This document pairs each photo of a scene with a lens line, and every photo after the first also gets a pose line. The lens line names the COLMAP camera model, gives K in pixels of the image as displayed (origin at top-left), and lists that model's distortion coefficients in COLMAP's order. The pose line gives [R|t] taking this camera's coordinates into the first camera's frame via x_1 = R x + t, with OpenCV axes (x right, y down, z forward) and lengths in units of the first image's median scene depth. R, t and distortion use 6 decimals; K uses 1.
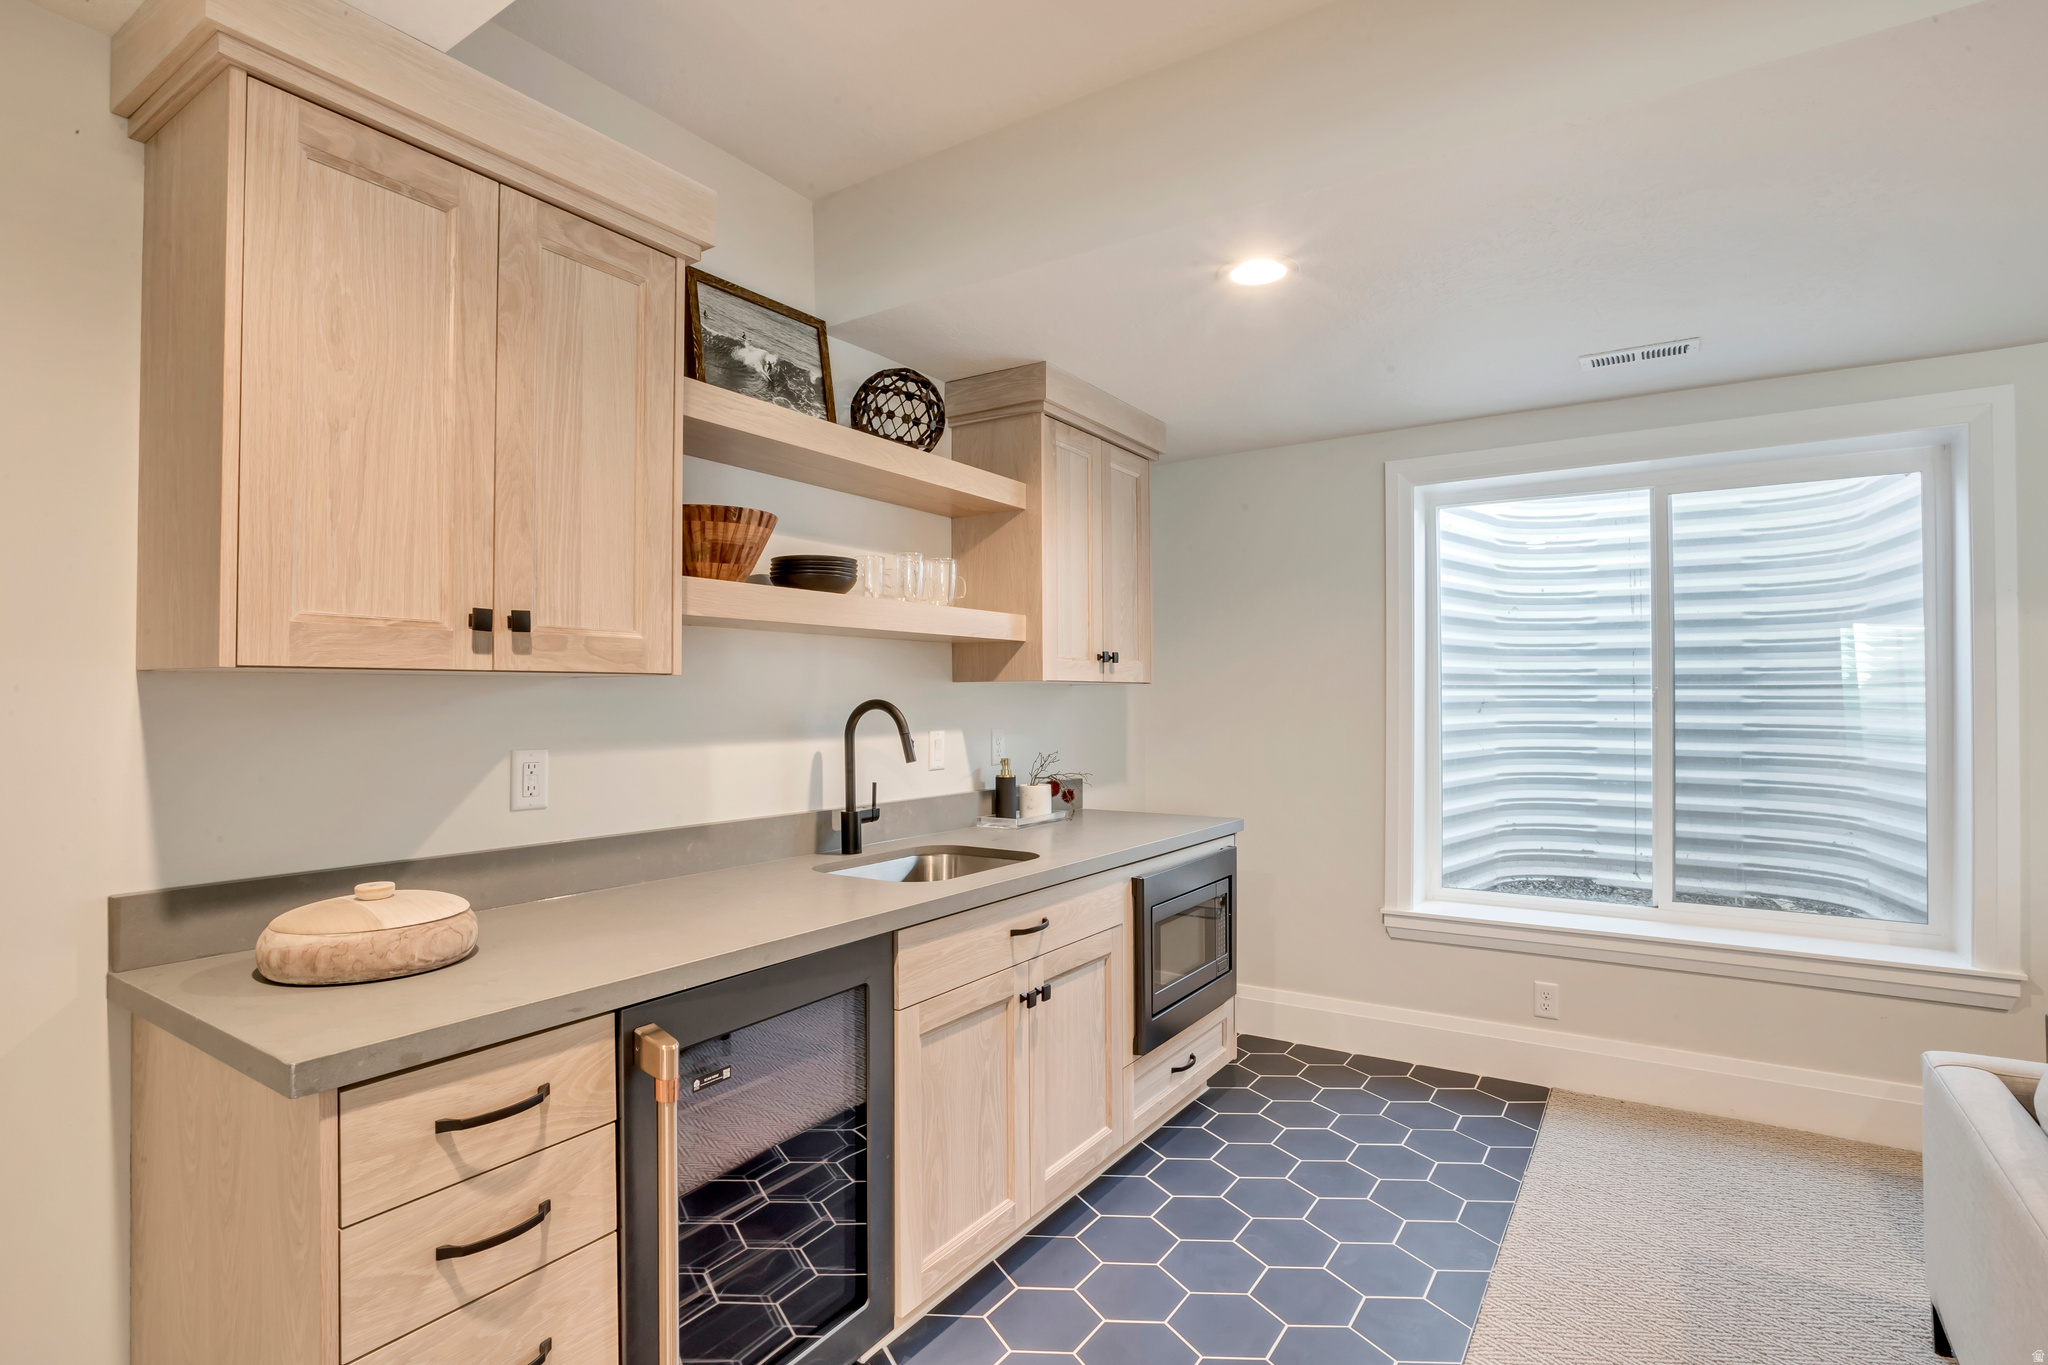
lens RADIAL K [[990.4, 0, 1022.3], [0, 990.4, 684.2], [0, 0, 1]] dist [-0.057997, 0.024132]
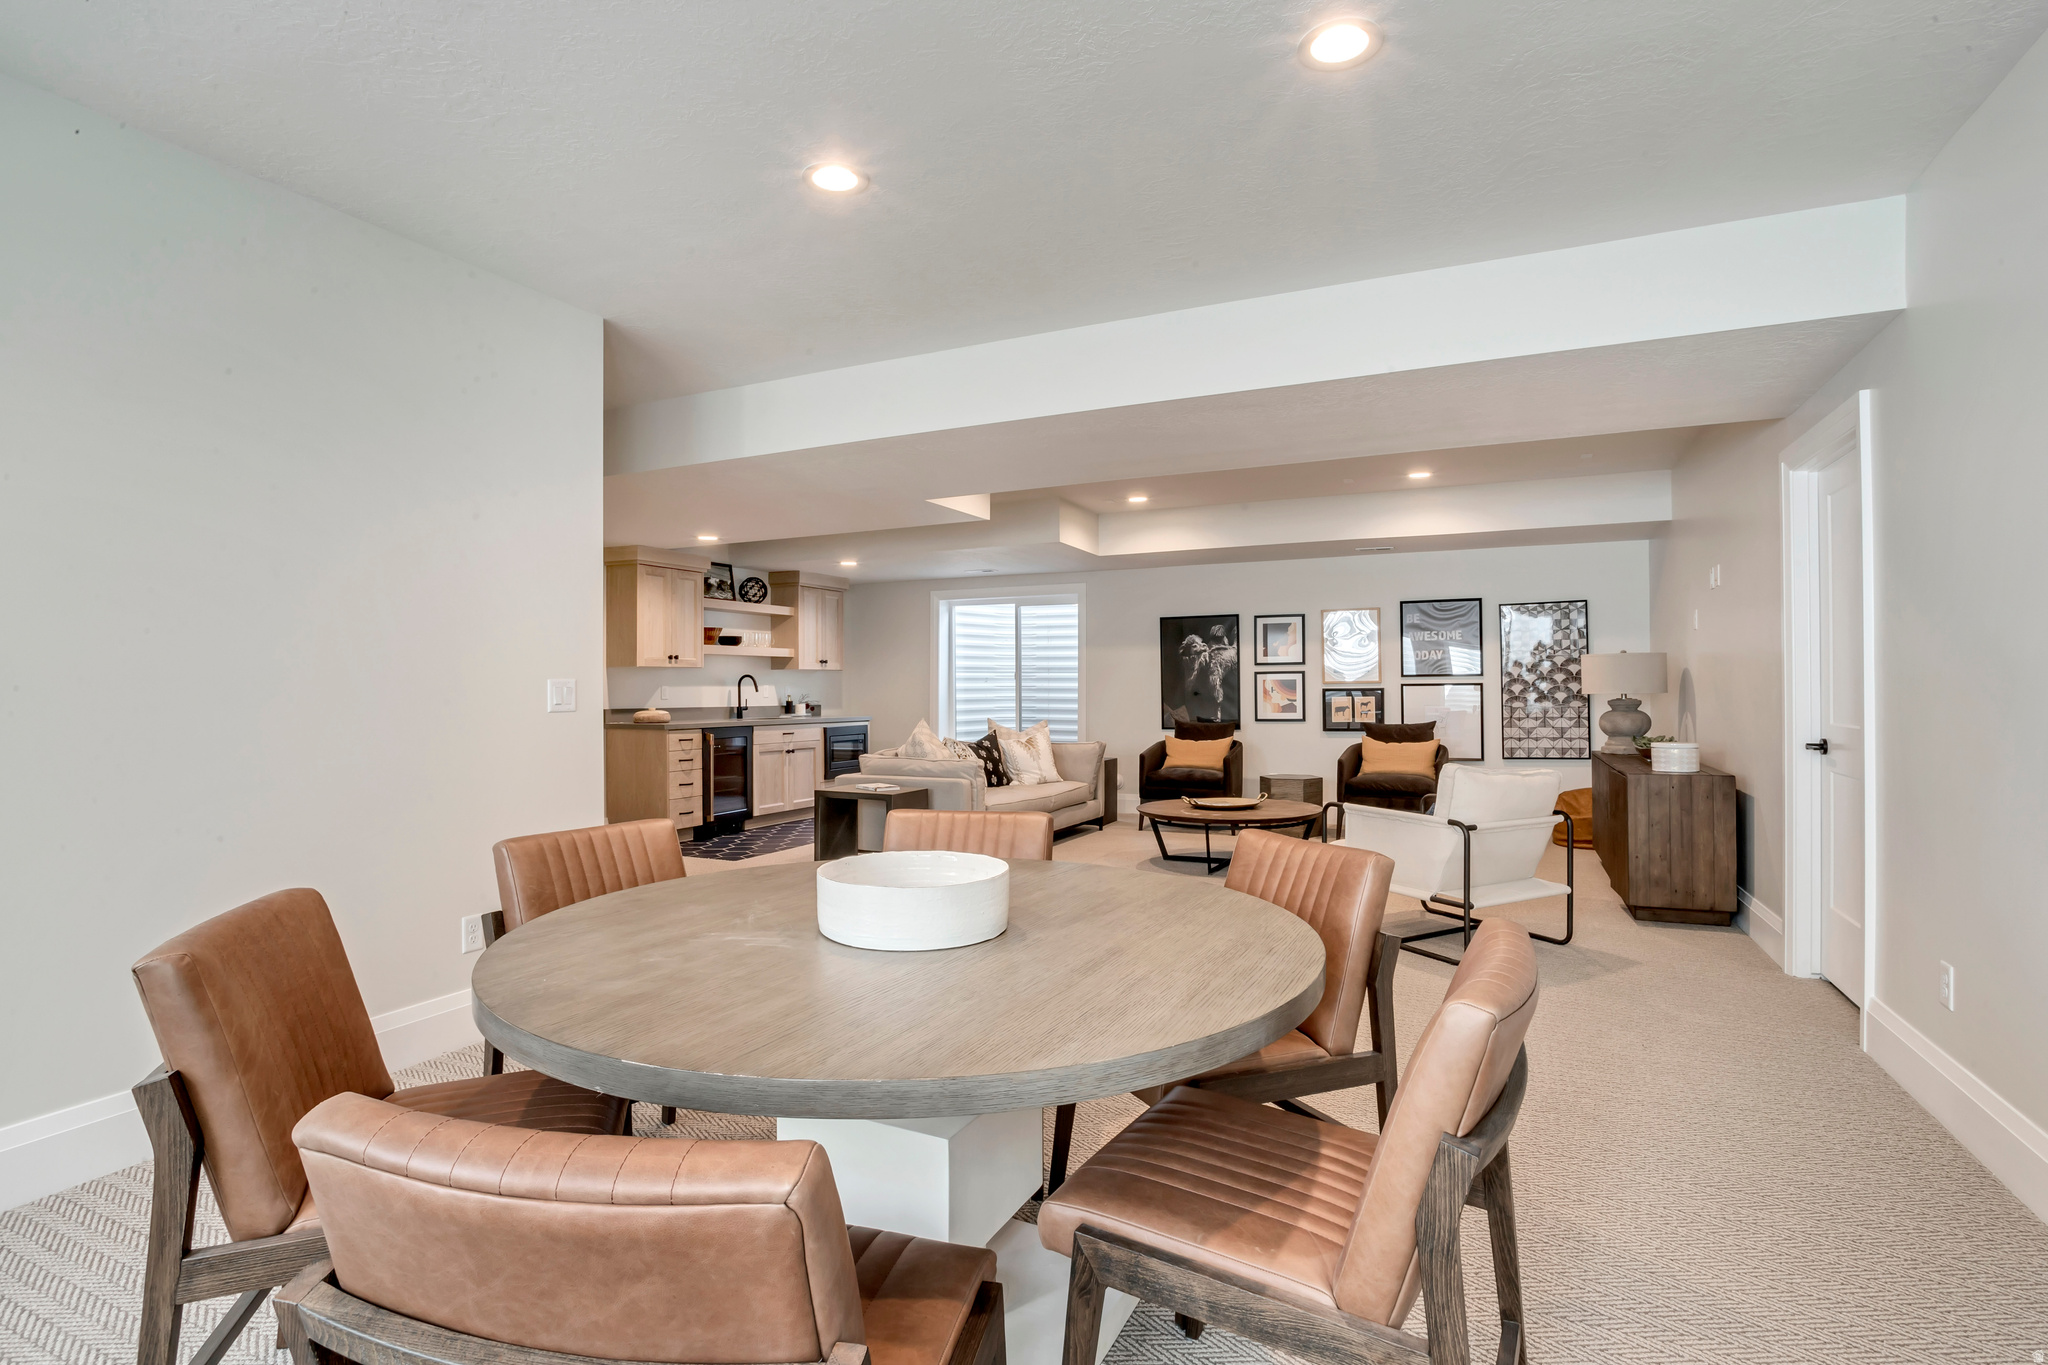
lens RADIAL K [[990.4, 0, 1022.3], [0, 990.4, 684.2], [0, 0, 1]] dist [-0.057997, 0.024132]
pose [[0.989540, -0.001057, 0.144256, 0.311111], [-0.000170, 0.999964, 0.008495, 0.019916], [-0.144260, -0.008431, 0.989504, -2.579727]]
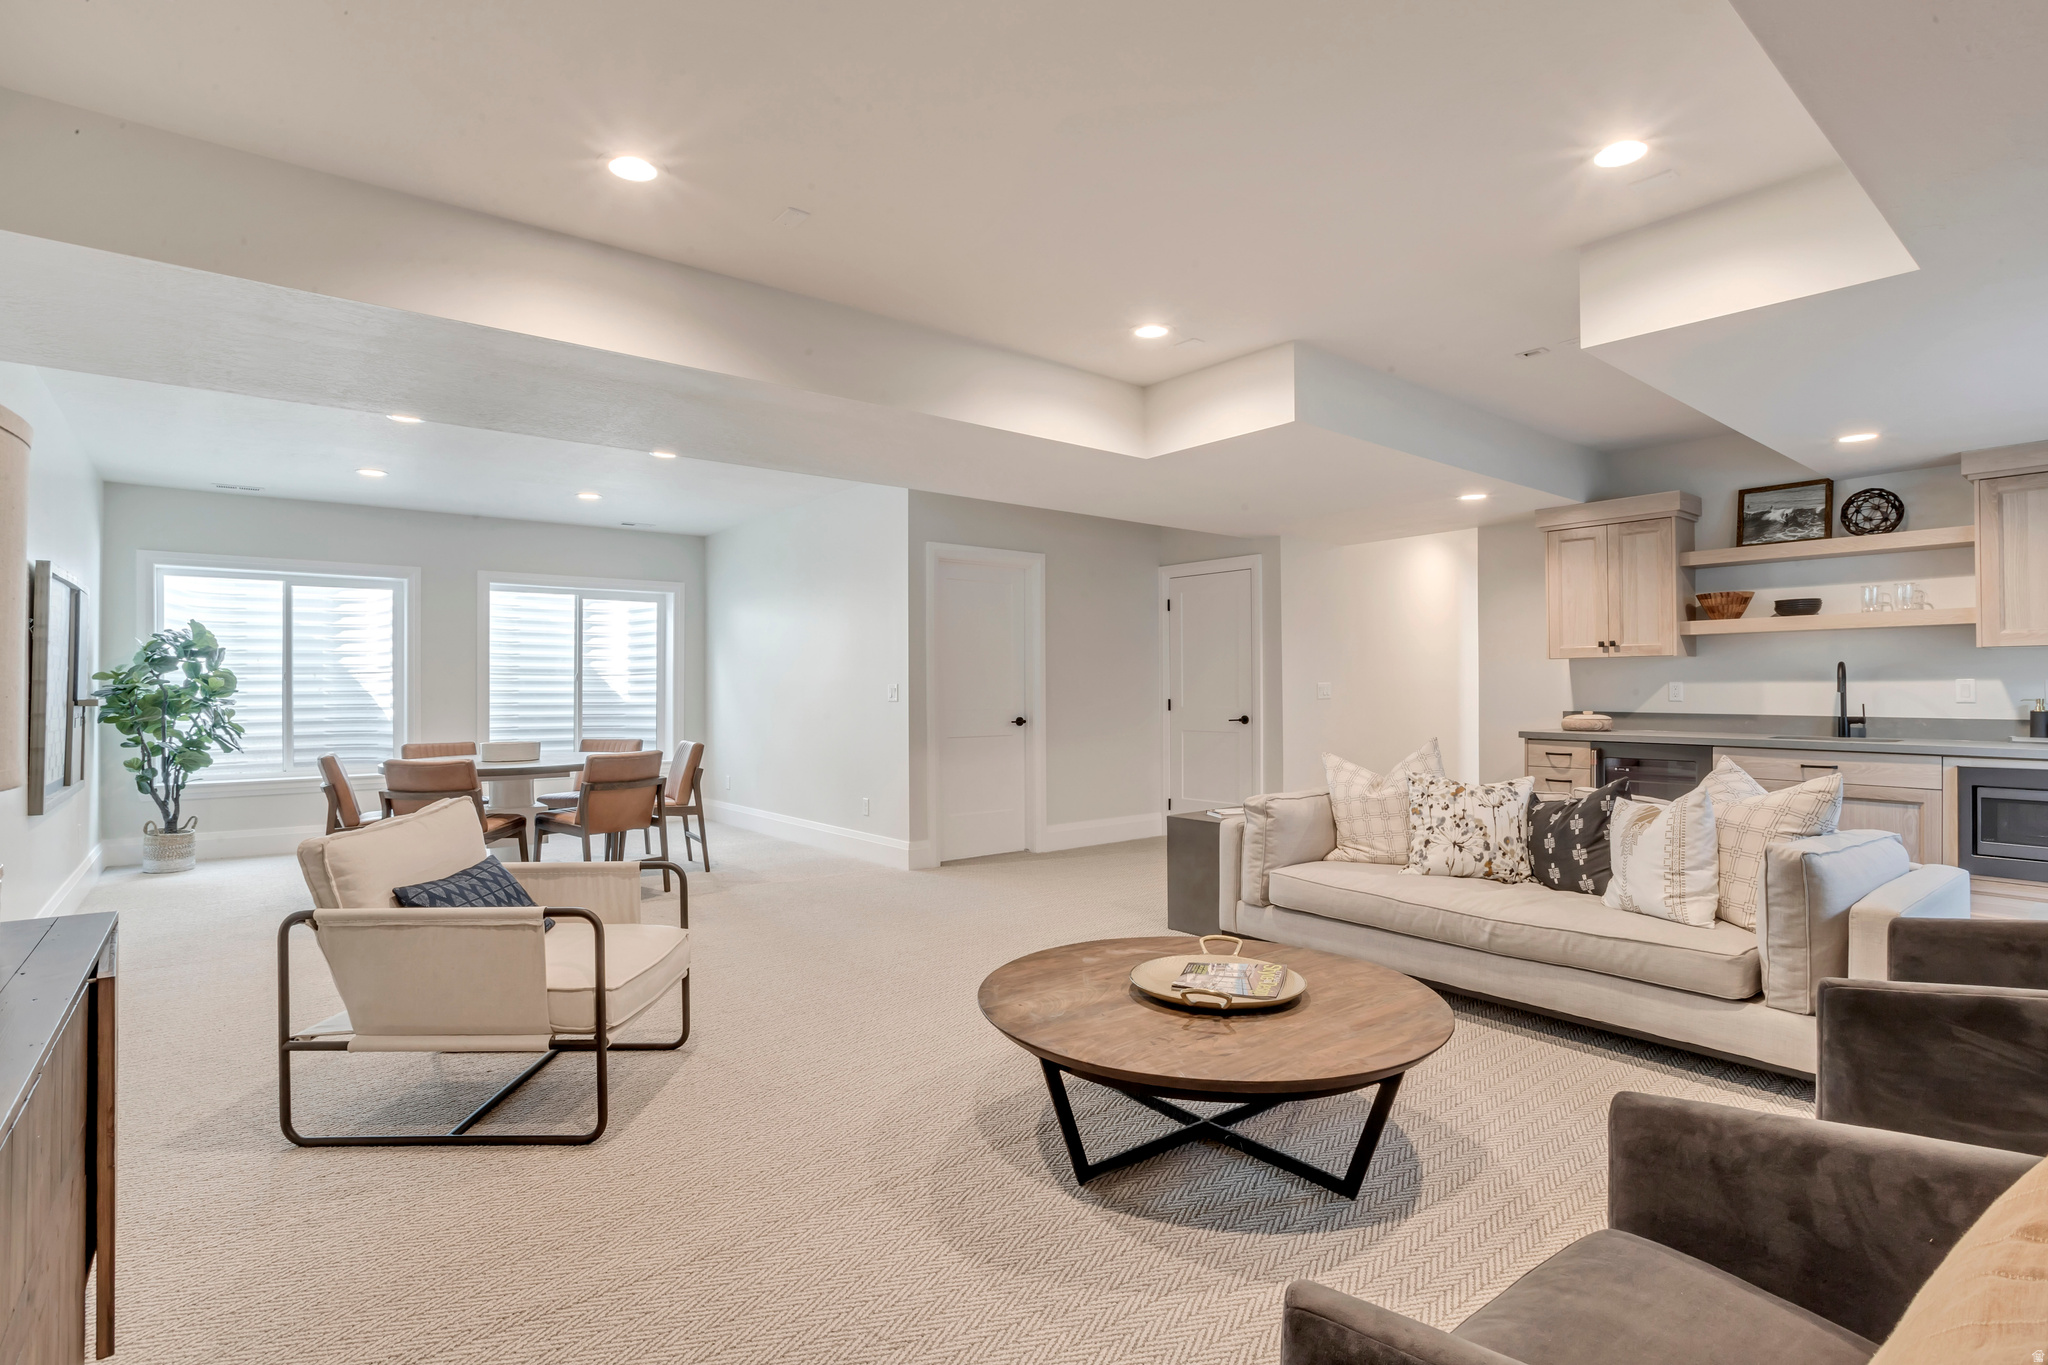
lens RADIAL K [[990.4, 0, 1022.3], [0, 990.4, 684.2], [0, 0, 1]] dist [-0.057997, 0.024132]
pose [[-0.303020, -0.004904, -0.952972, 2.209276], [0.014093, 0.999854, -0.009626, 0.055865], [0.952880, -0.016348, -0.302907, -0.008663]]
